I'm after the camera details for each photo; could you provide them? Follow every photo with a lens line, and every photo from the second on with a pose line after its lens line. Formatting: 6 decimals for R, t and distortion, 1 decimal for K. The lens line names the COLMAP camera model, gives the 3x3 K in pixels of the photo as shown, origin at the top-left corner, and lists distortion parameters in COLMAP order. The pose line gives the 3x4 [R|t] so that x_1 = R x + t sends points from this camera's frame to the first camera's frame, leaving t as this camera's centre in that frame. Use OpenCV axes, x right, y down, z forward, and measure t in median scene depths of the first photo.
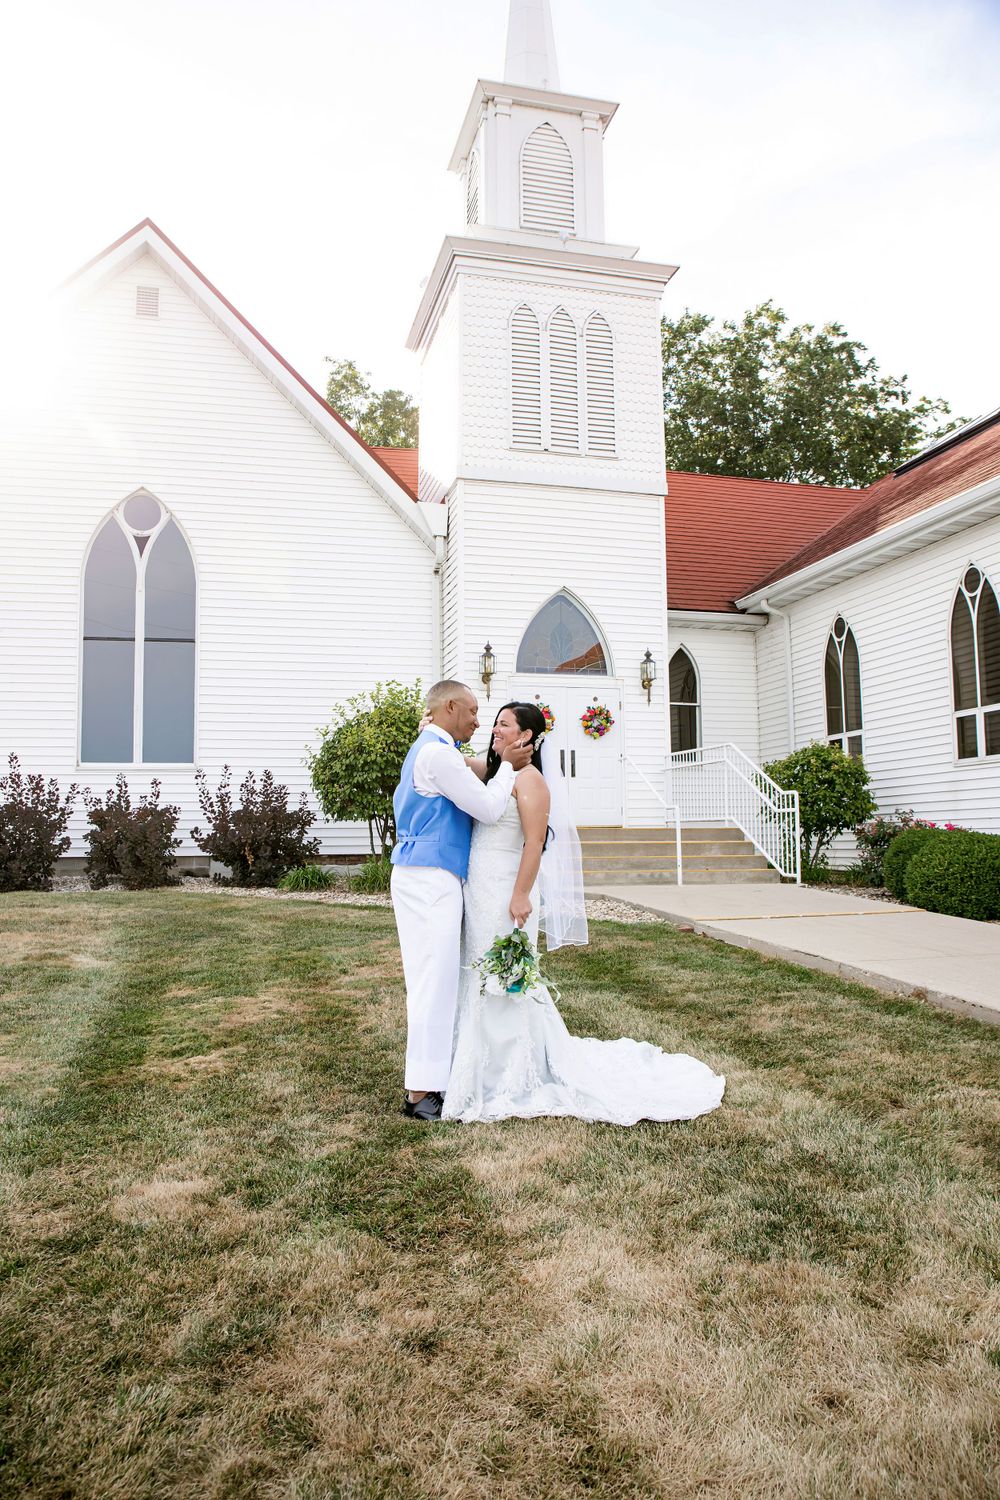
lens RADIAL K [[1099.7, 0, 490.8], [0, 1099.7, 757.7], [0, 0, 1]] dist [-0.076205, 0.047718]
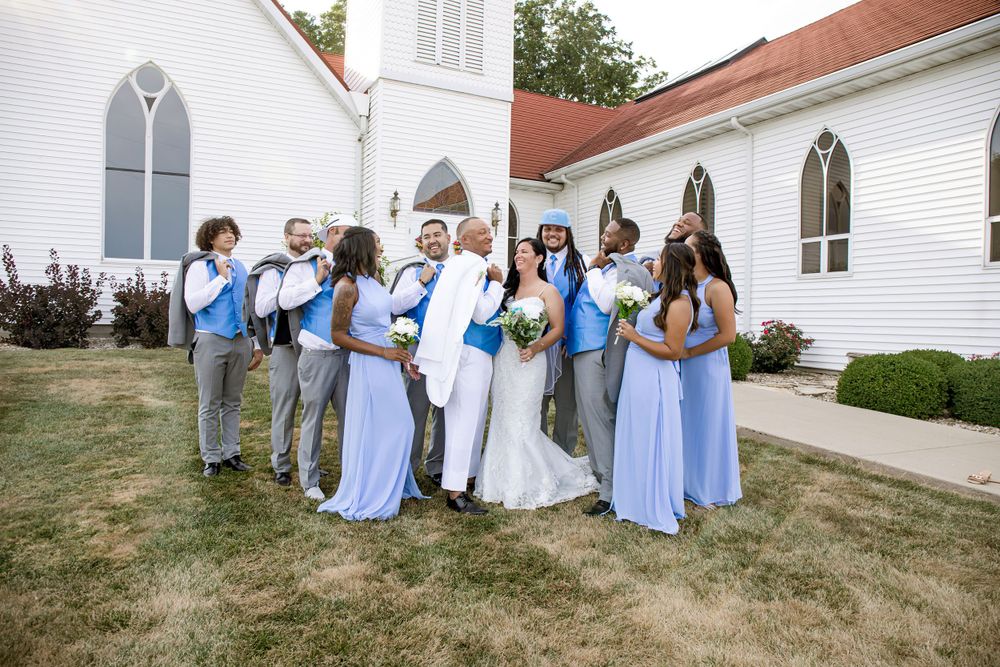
lens RADIAL K [[694.3, 0, 504.0], [0, 694.3, 340.3], [0, 0, 1]] dist [-0.105063, 0.084613]
pose [[0.973893, 0.024097, 0.225725, -0.073235], [-0.047635, 0.993905, 0.099418, -0.000753], [-0.221954, -0.107575, 0.969105, 0.027967]]
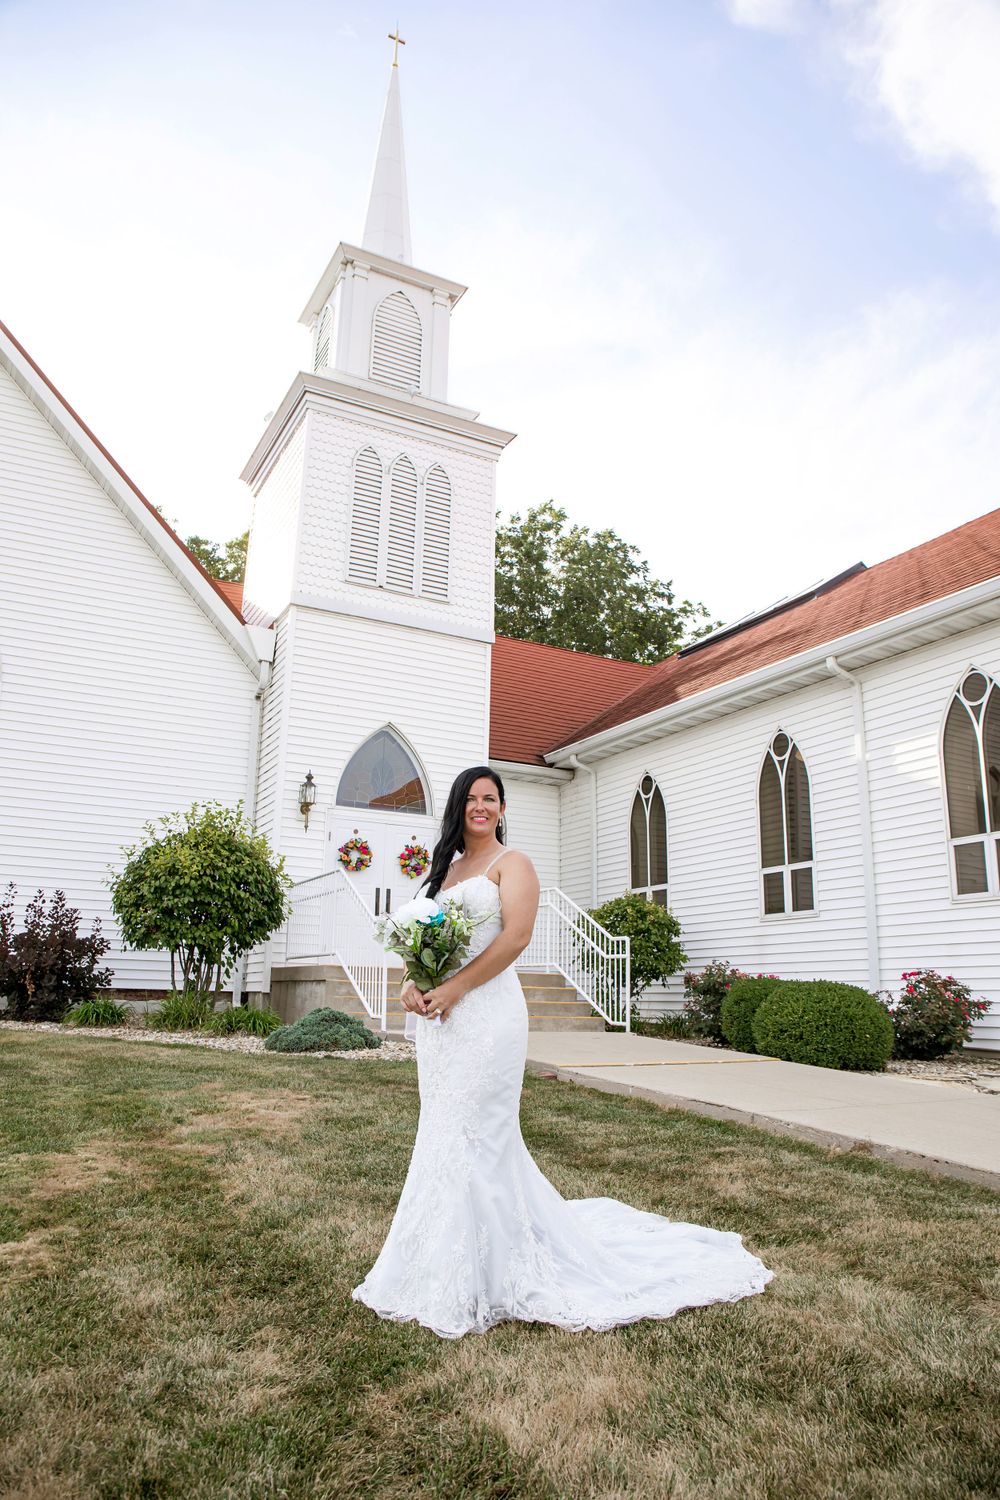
lens RADIAL K [[1041.5, 0, 502.8], [0, 1041.5, 758.0], [0, 0, 1]] dist [-0.105063, 0.084613]
pose [[0.971828, 0.078956, 0.222072, -0.045150], [-0.044920, 0.986996, -0.154340, 0.017932], [-0.231370, 0.140017, 0.962737, 0.088984]]
